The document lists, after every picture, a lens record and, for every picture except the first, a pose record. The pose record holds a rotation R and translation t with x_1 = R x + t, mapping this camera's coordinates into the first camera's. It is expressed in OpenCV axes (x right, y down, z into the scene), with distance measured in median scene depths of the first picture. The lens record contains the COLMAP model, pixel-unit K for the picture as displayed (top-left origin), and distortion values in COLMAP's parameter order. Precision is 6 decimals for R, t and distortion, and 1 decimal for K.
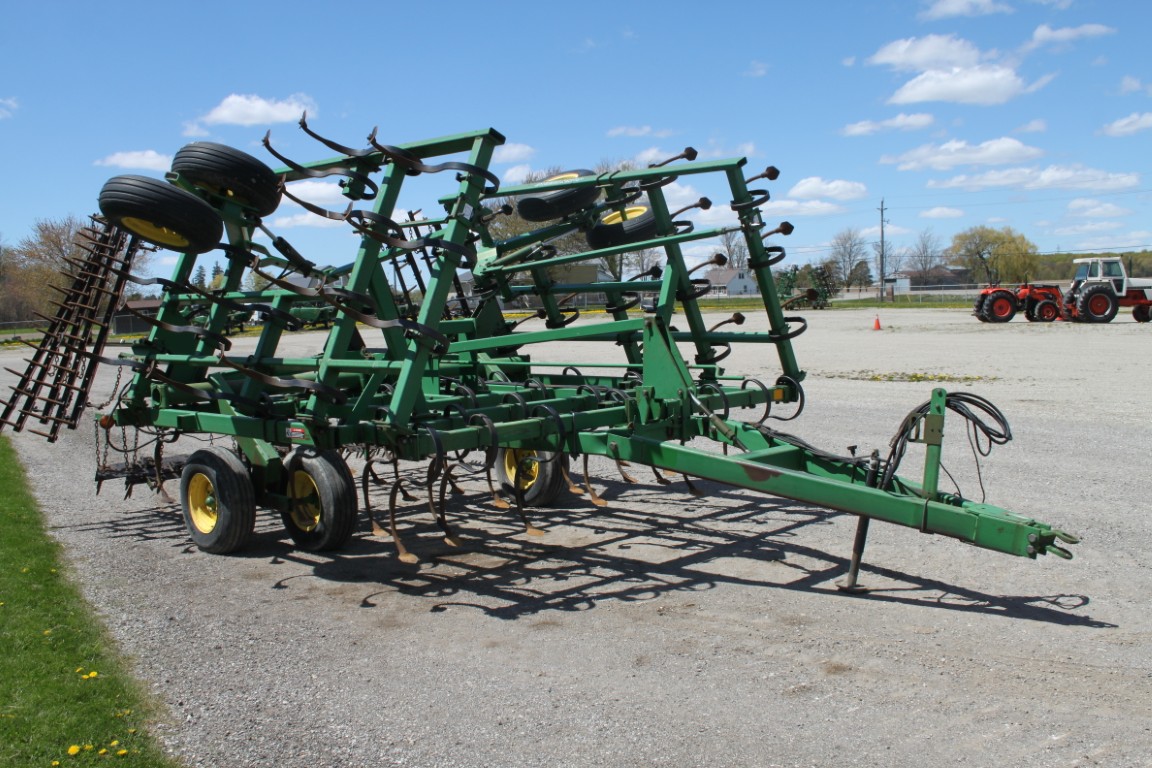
lens RADIAL K [[1187.7, 0, 575.5], [0, 1187.7, 399.8], [0, 0, 1]] dist [-0.344233, 0.451529]
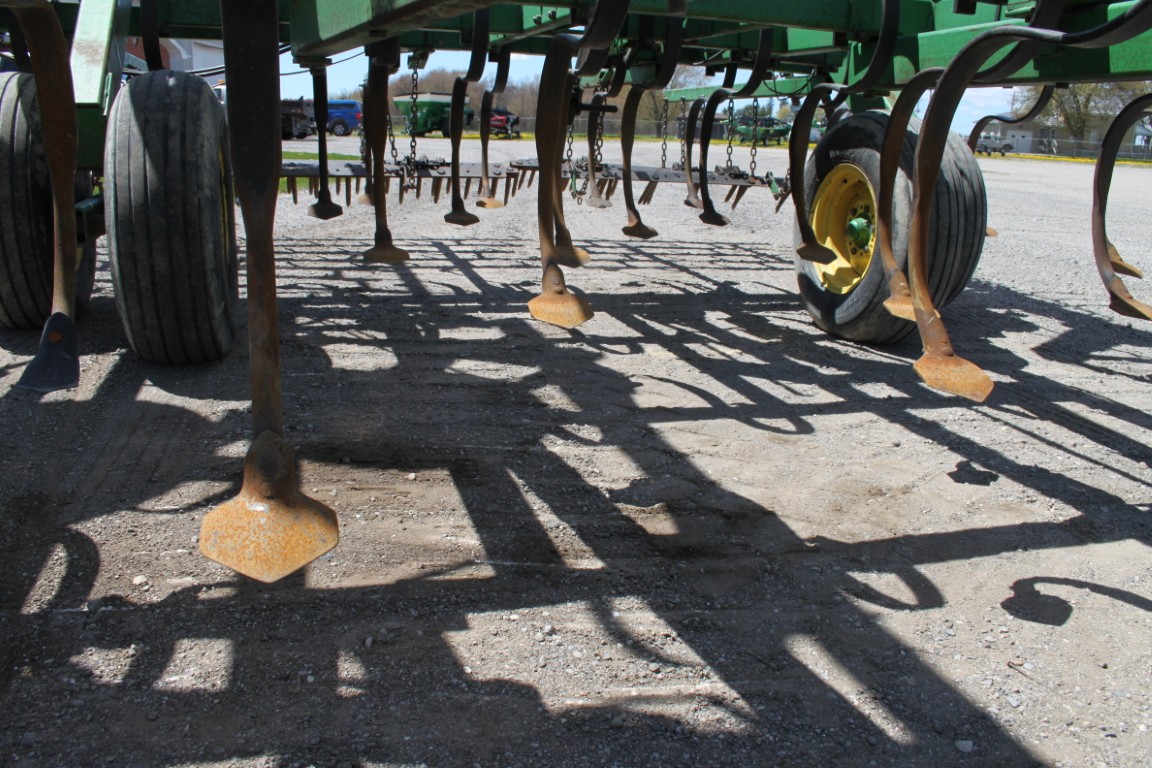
lens RADIAL K [[960.0, 0, 576.0], [0, 960.0, 384.0], [0, 0, 1]] dist [-0.198679, 0.223861]
pose [[0.867177, 0.196841, -0.457447, 0.031314], [-0.115417, 0.972997, 0.199890, 0.051899], [0.484441, -0.120543, 0.866479, 0.683689]]
